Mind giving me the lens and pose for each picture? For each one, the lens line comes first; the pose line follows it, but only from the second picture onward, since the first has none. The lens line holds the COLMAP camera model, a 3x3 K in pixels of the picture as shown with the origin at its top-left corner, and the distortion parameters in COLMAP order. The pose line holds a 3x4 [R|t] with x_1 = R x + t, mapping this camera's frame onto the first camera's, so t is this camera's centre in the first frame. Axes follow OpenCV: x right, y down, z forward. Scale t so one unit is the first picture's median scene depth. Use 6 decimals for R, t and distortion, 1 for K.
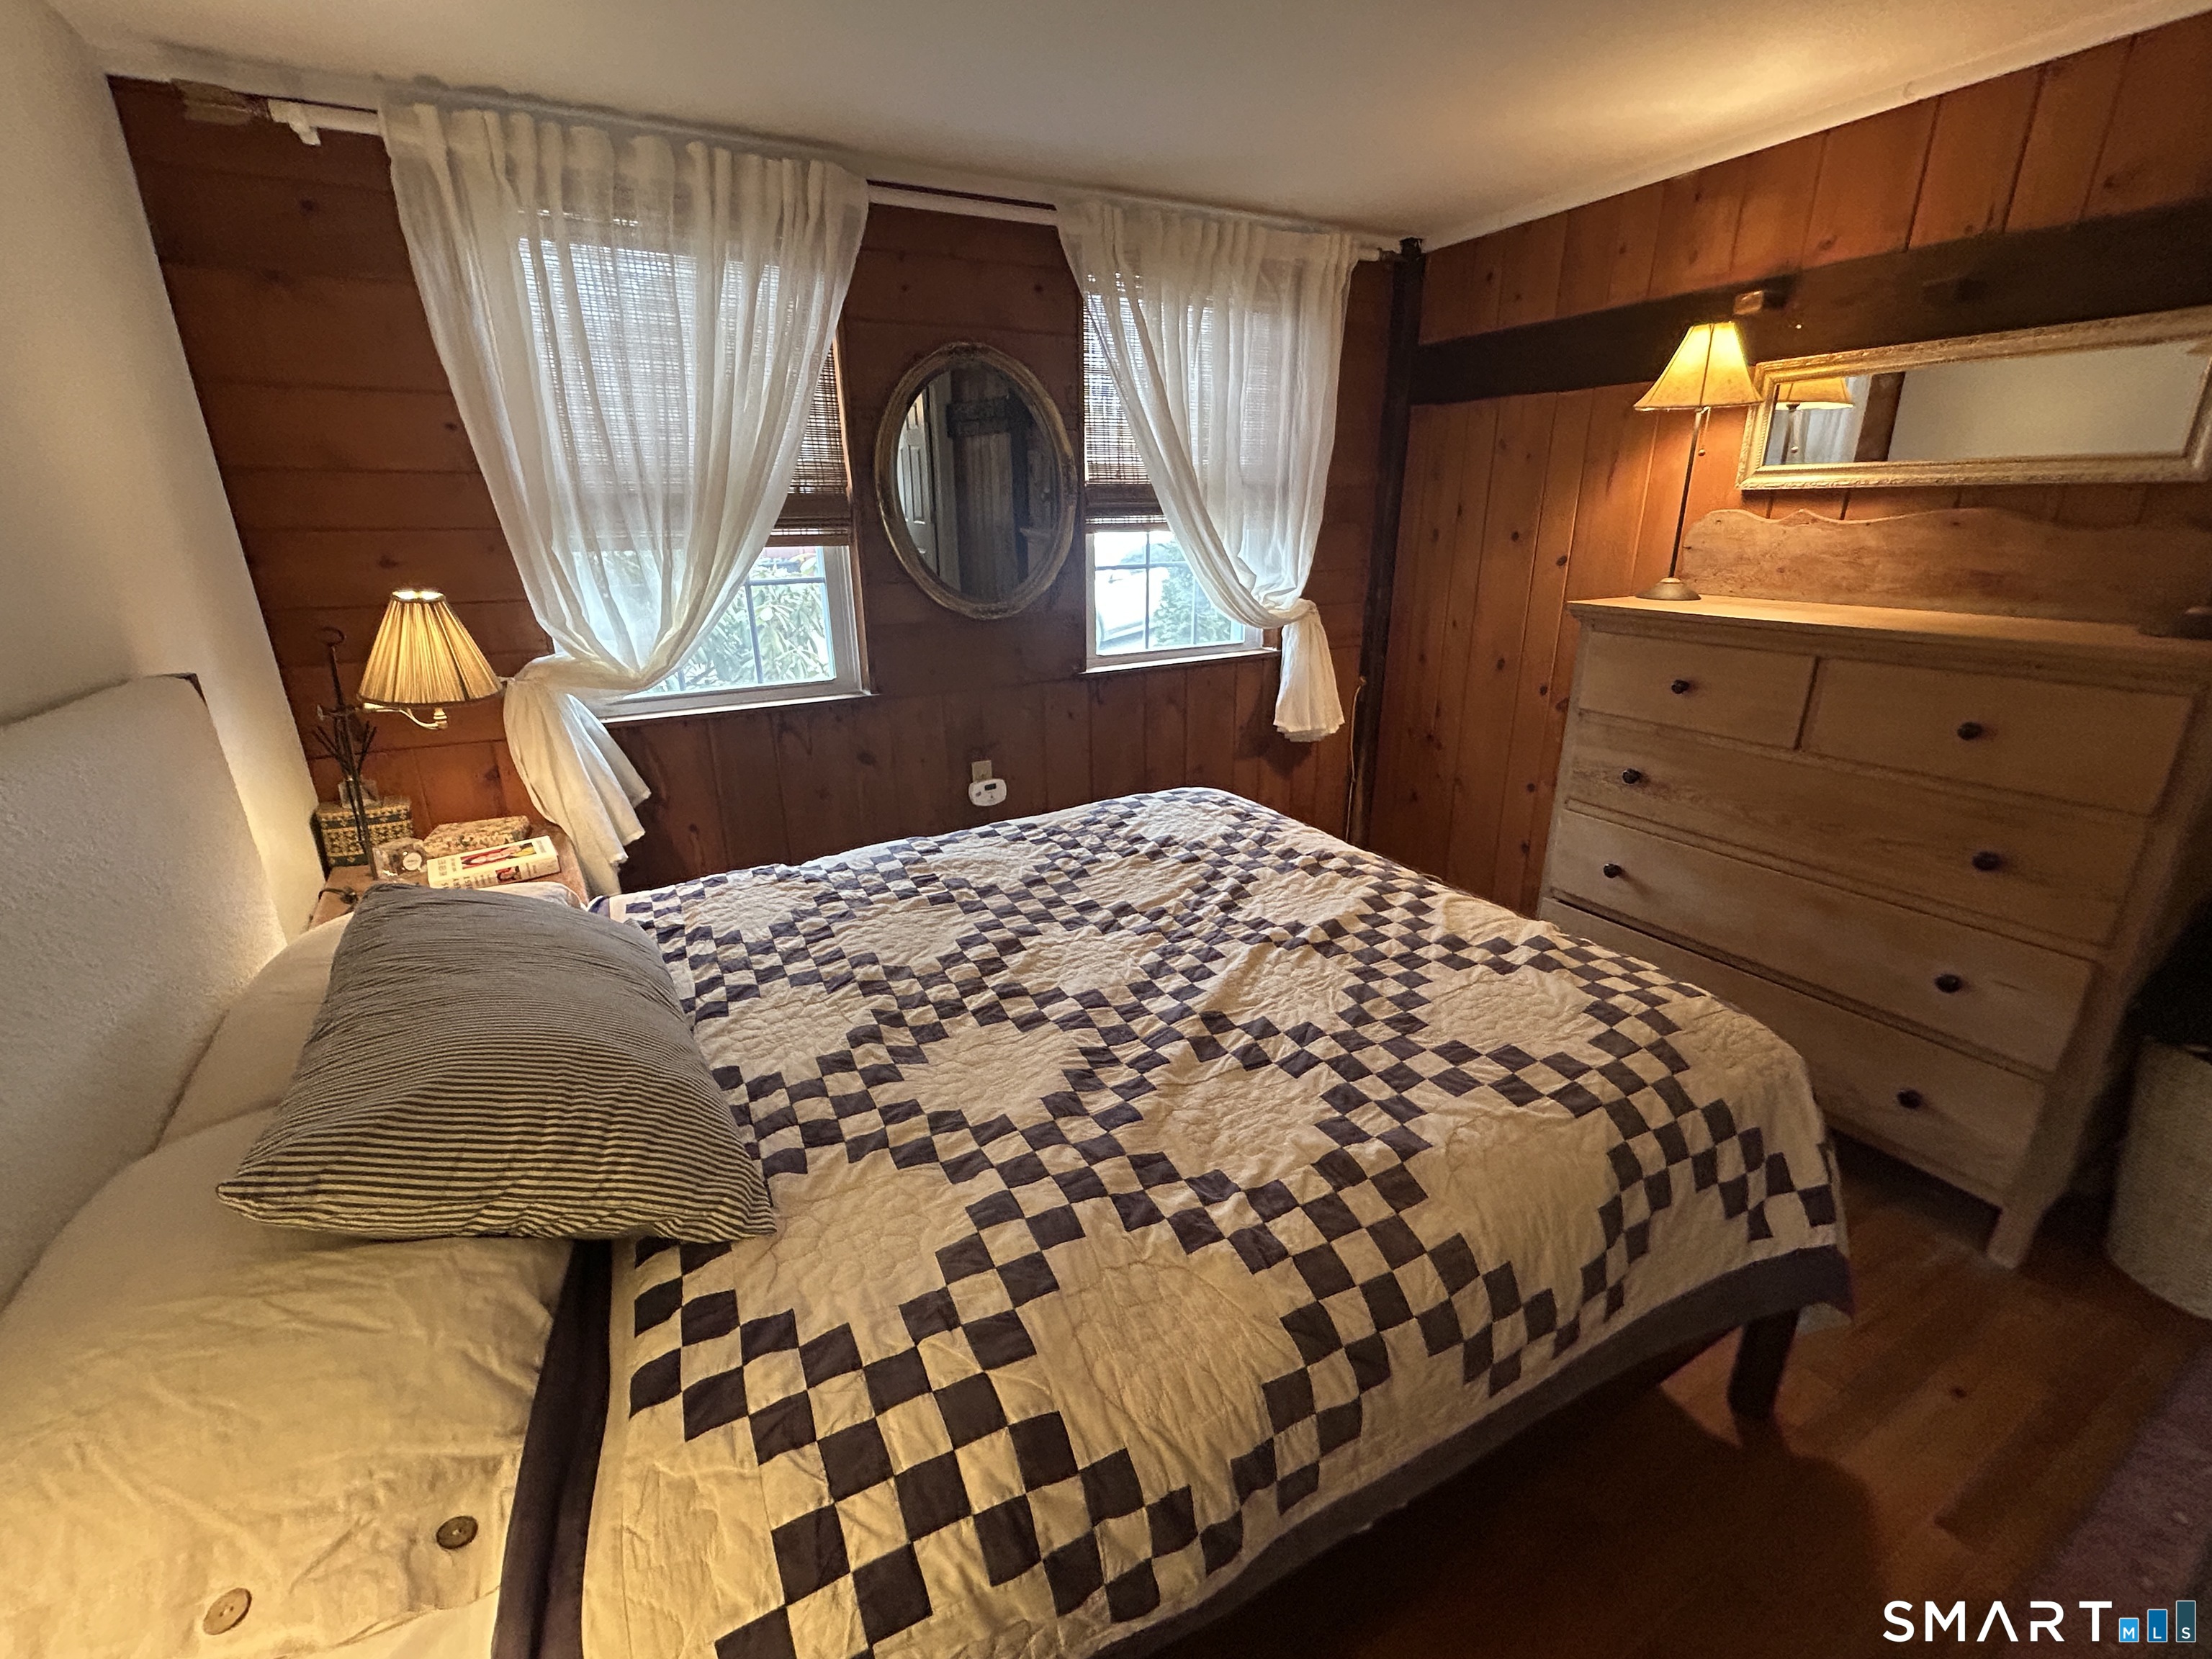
lens RADIAL K [[935.2, 0, 1106.0], [0, 935.2, 829.5], [0, 0, 1]] dist [-0.001412, -0.000075]
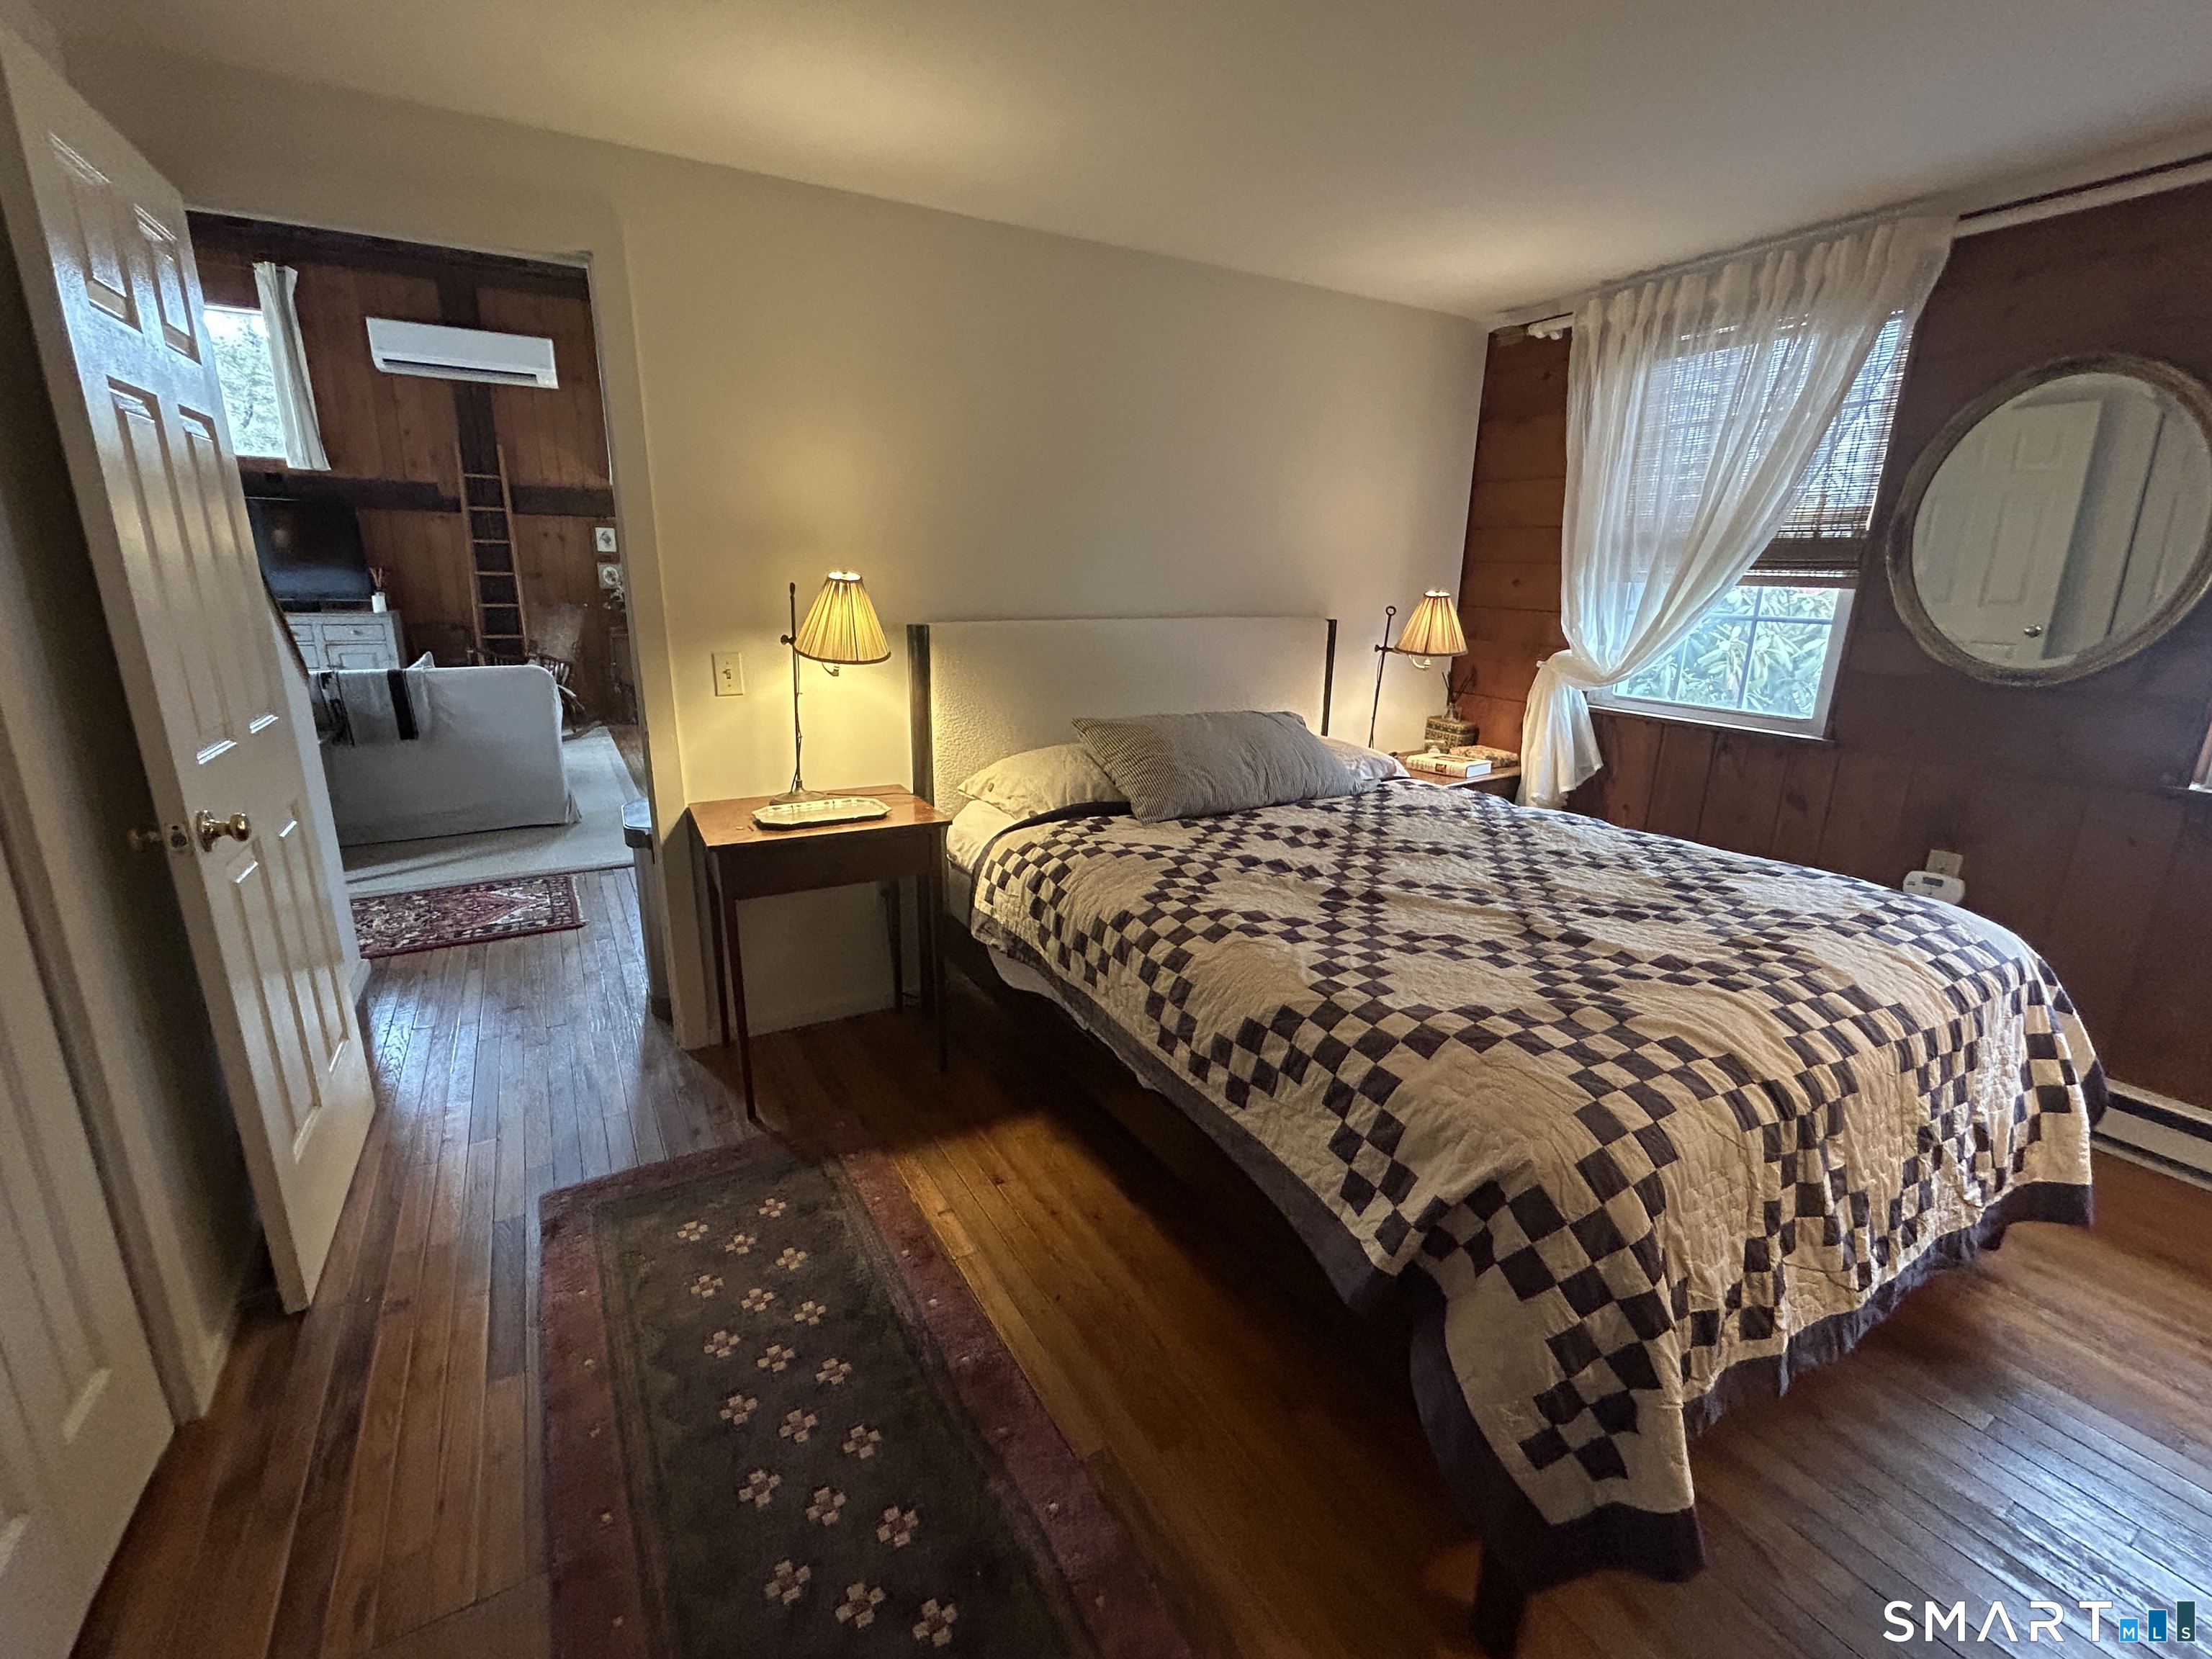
lens RADIAL K [[935.2, 0, 1106.0], [0, 935.2, 829.5], [0, 0, 1]] dist [-0.001412, -0.000075]
pose [[0.029336, 0.279661, -0.959650, 0.972099], [-0.340299, 0.905508, 0.253481, -0.072023], [0.939859, 0.319133, 0.121732, 0.291644]]
